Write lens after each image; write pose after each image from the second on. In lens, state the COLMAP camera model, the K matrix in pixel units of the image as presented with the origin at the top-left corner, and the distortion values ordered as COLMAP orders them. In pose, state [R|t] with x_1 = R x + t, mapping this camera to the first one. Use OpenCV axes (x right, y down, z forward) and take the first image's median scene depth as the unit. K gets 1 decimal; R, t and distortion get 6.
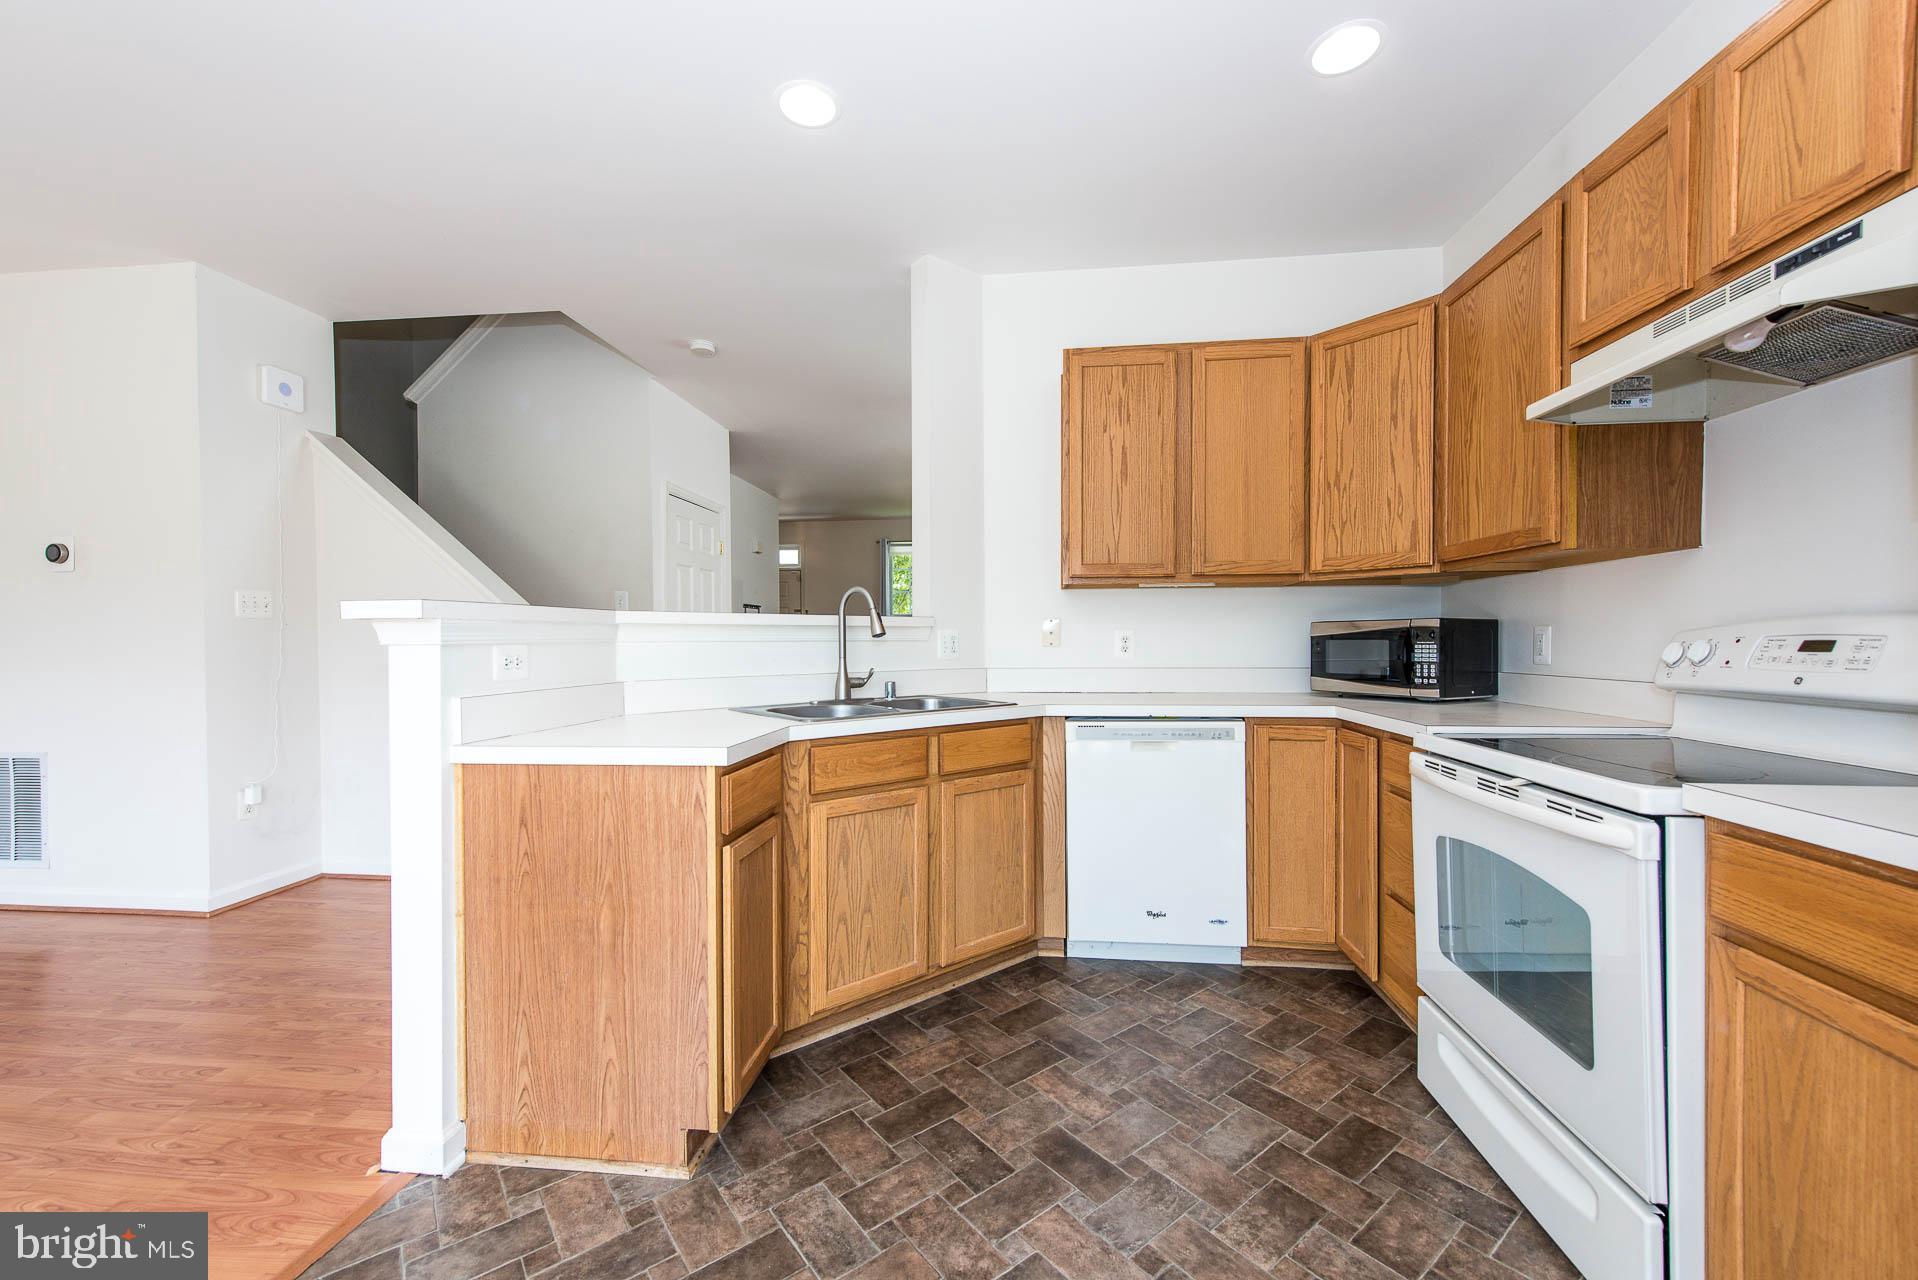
lens RADIAL K [[750.5, 0, 947.3], [0, 750.5, 643.5], [0, 0, 1]] dist [0.019744, -0.005556]
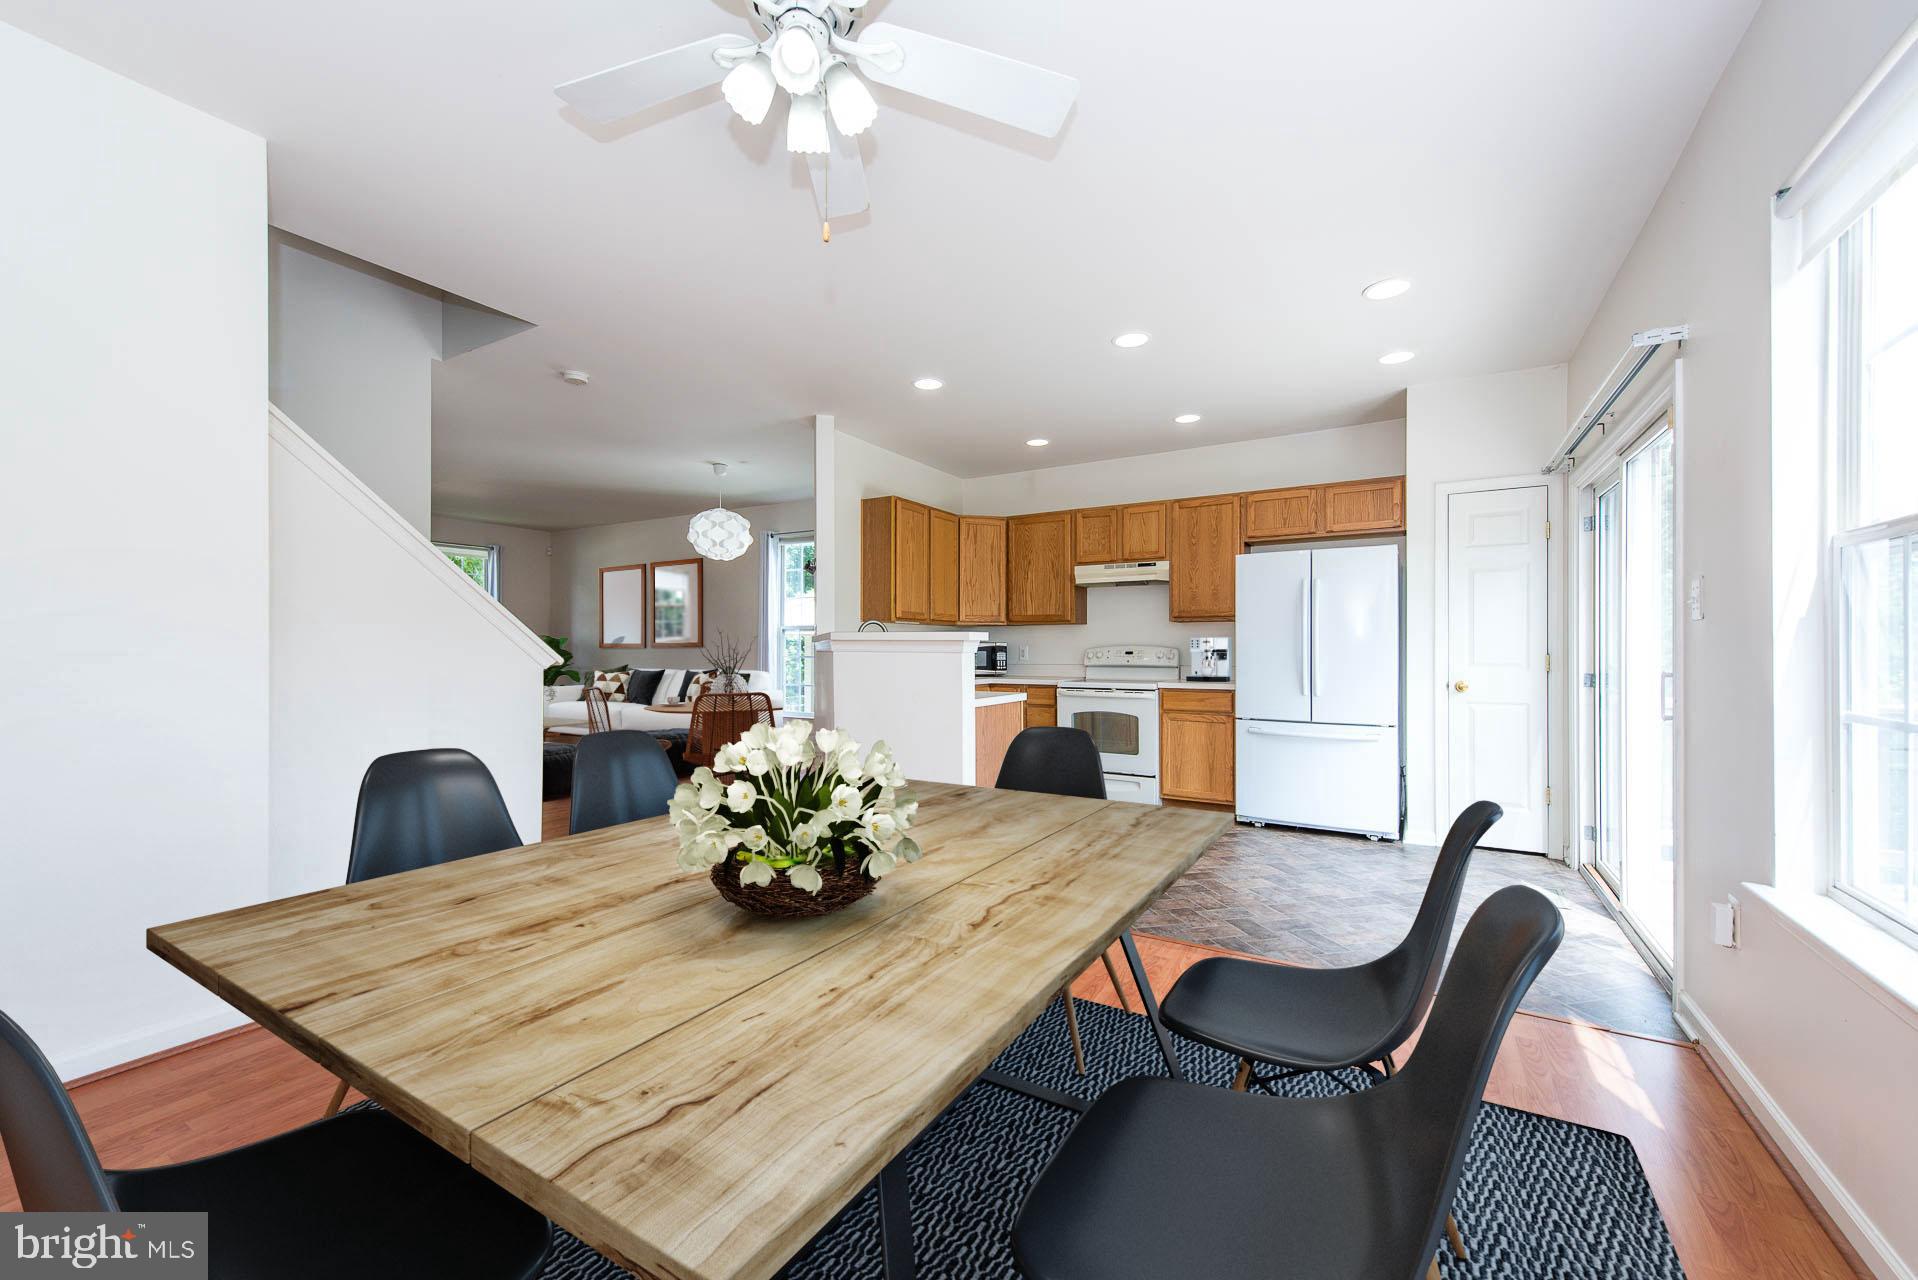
lens RADIAL K [[771.1, 0, 952.9], [0, 771.1, 646.2], [0, 0, 1]] dist [0.021981, -0.012448]
pose [[0.411348, 0.007222, 0.911450, -2.222805], [0.004133, 0.999944, -0.009788, 0.003416], [-0.911469, 0.007793, 0.411295, 0.113911]]
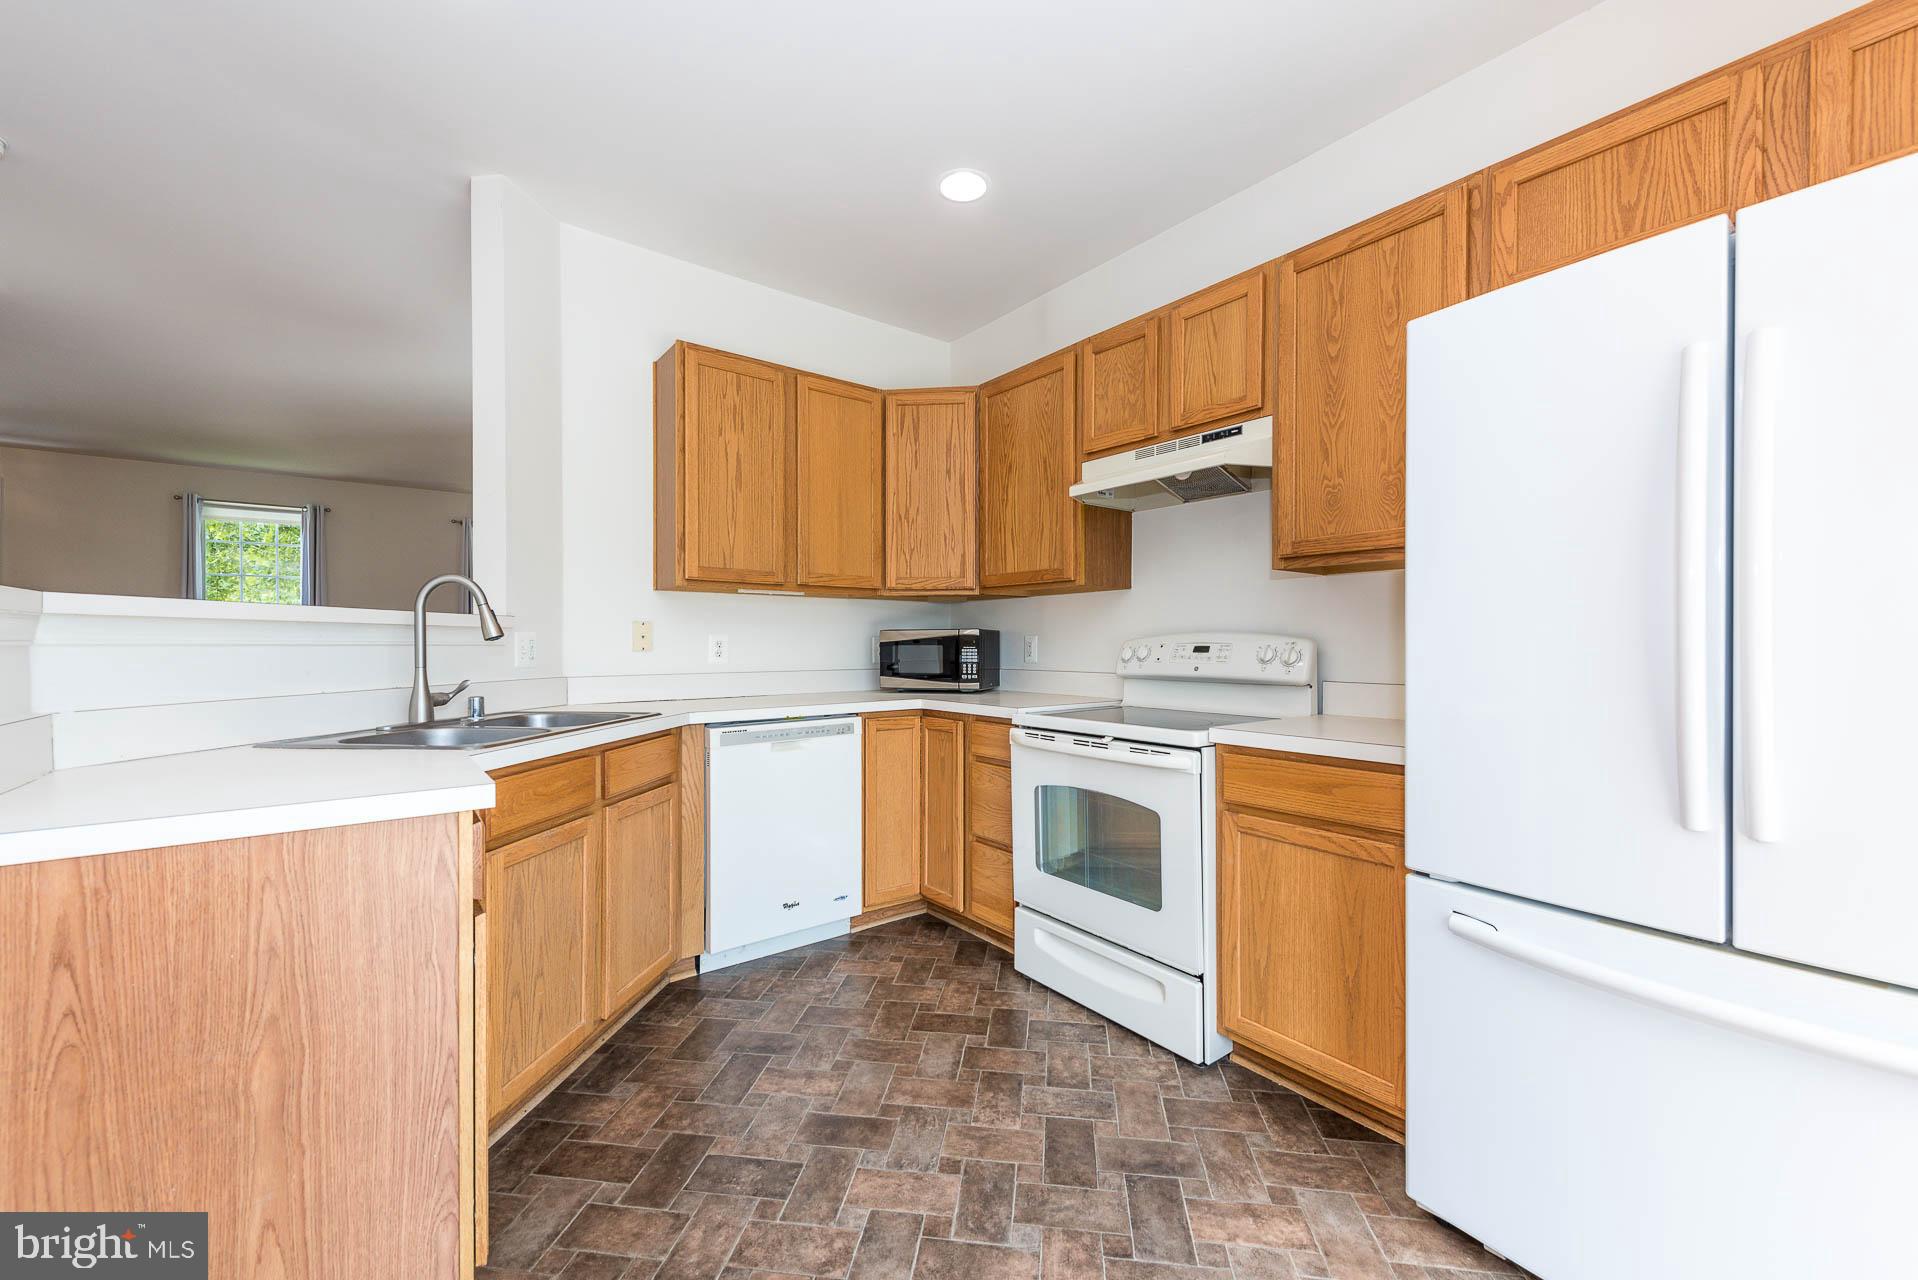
lens RADIAL K [[768.2, 0, 959.0], [0, 768.2, 640.0], [0, 0, 1]] dist [0.022409, -0.008204]
pose [[0.712124, 0.007058, 0.702019, -0.395423], [0.001047, 0.999938, -0.011116, 0.000905], [-0.702053, 0.008651, 0.712072, 0.079692]]
